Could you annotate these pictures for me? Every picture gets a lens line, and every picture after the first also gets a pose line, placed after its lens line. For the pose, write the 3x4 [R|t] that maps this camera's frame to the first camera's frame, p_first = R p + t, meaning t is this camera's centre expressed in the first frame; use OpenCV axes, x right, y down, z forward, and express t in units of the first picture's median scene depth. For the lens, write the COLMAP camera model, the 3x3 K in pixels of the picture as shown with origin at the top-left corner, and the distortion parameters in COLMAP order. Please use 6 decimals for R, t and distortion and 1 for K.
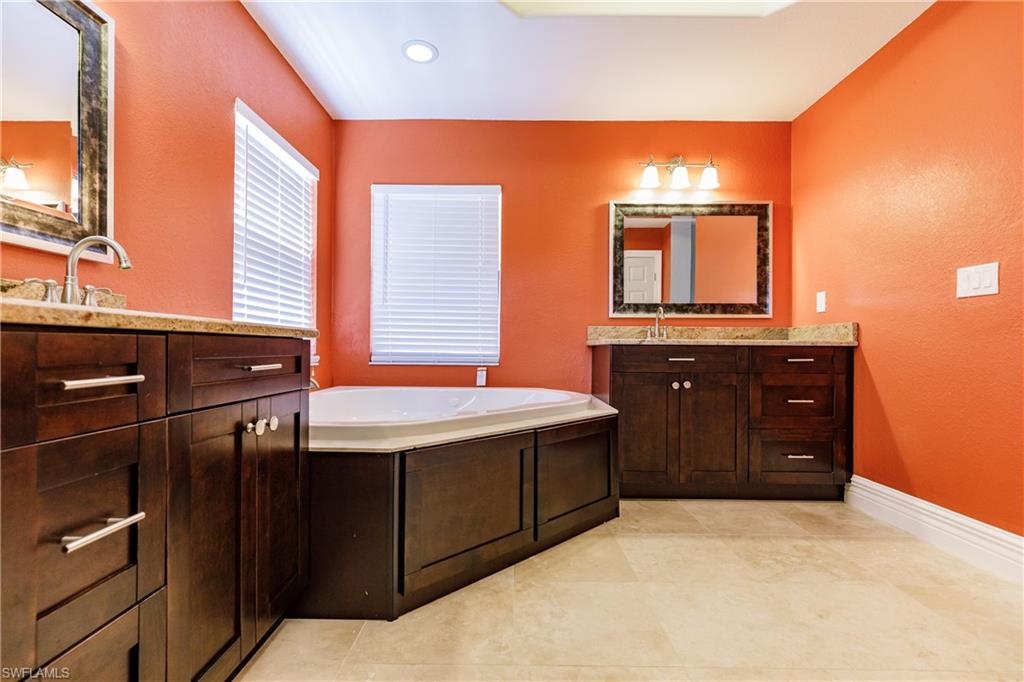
lens RADIAL K [[482.3, 0, 505.6], [0, 482.3, 343.7], [0, 0, 1]] dist [0.001009, -0.000506]
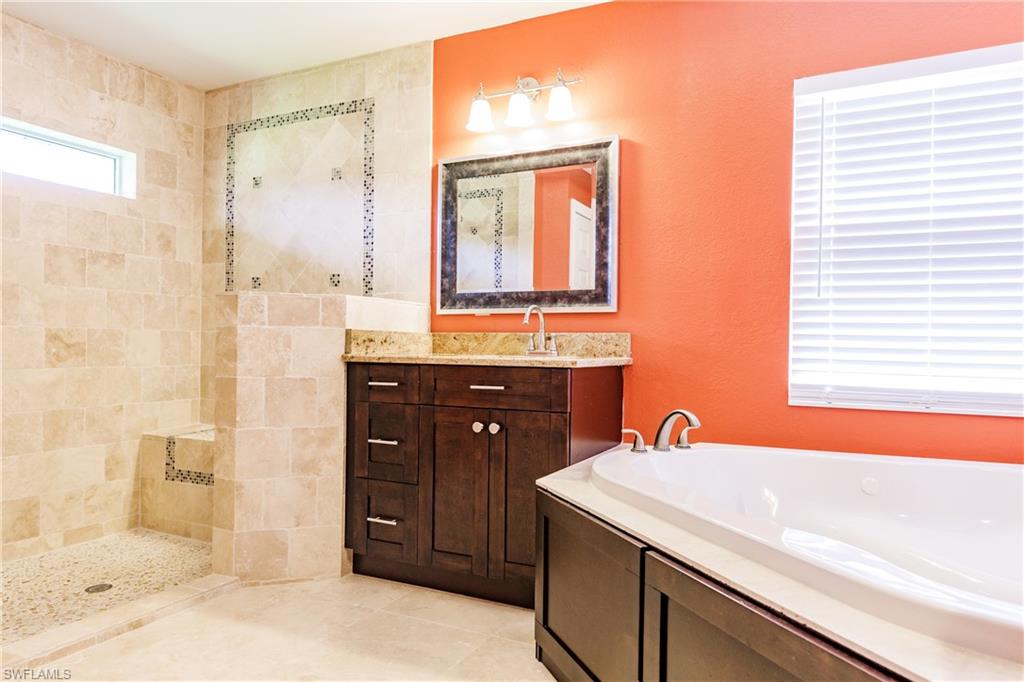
lens RADIAL K [[649.1, 0, 511.6], [0, 649.1, 350.3], [0, 0, 1]] dist [0.004478, 0.002824]
pose [[-0.424176, -0.010854, -0.905515, 0.553492], [-0.008025, 0.999934, -0.008227, -0.020843], [0.905544, 0.003777, -0.424235, 0.847665]]
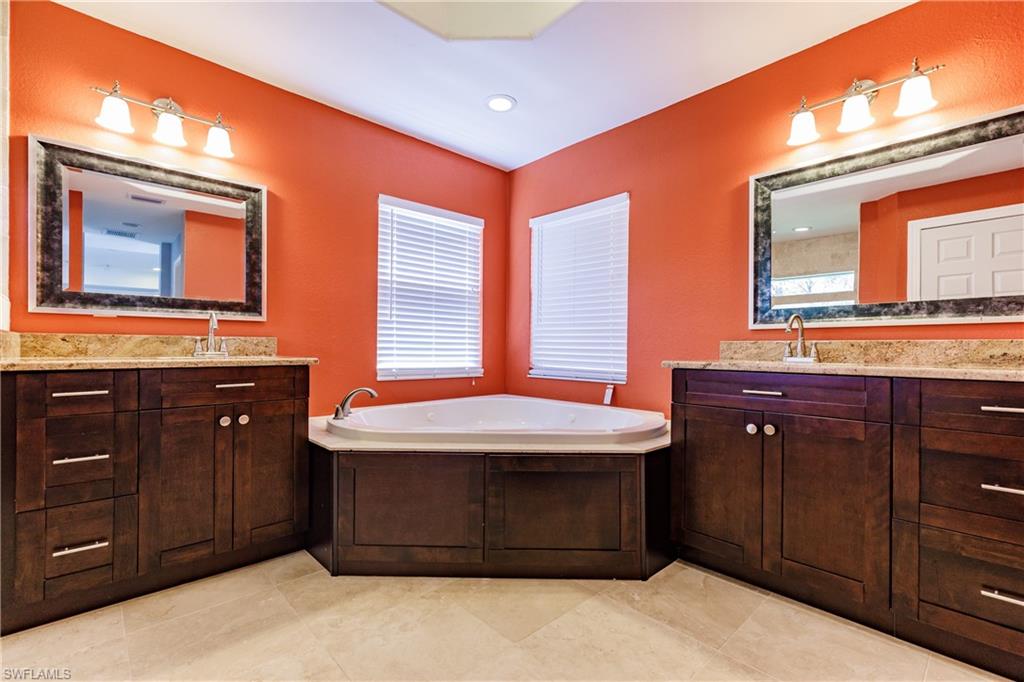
lens RADIAL K [[453.1, 0, 501.6], [0, 453.1, 345.0], [0, 0, 1]] dist [0.002351, 0.000423]
pose [[0.683253, -0.009014, -0.730126, 0.573030], [0.006714, 0.999959, -0.006063, -0.033701], [0.730151, -0.000760, 0.683286, 0.269675]]
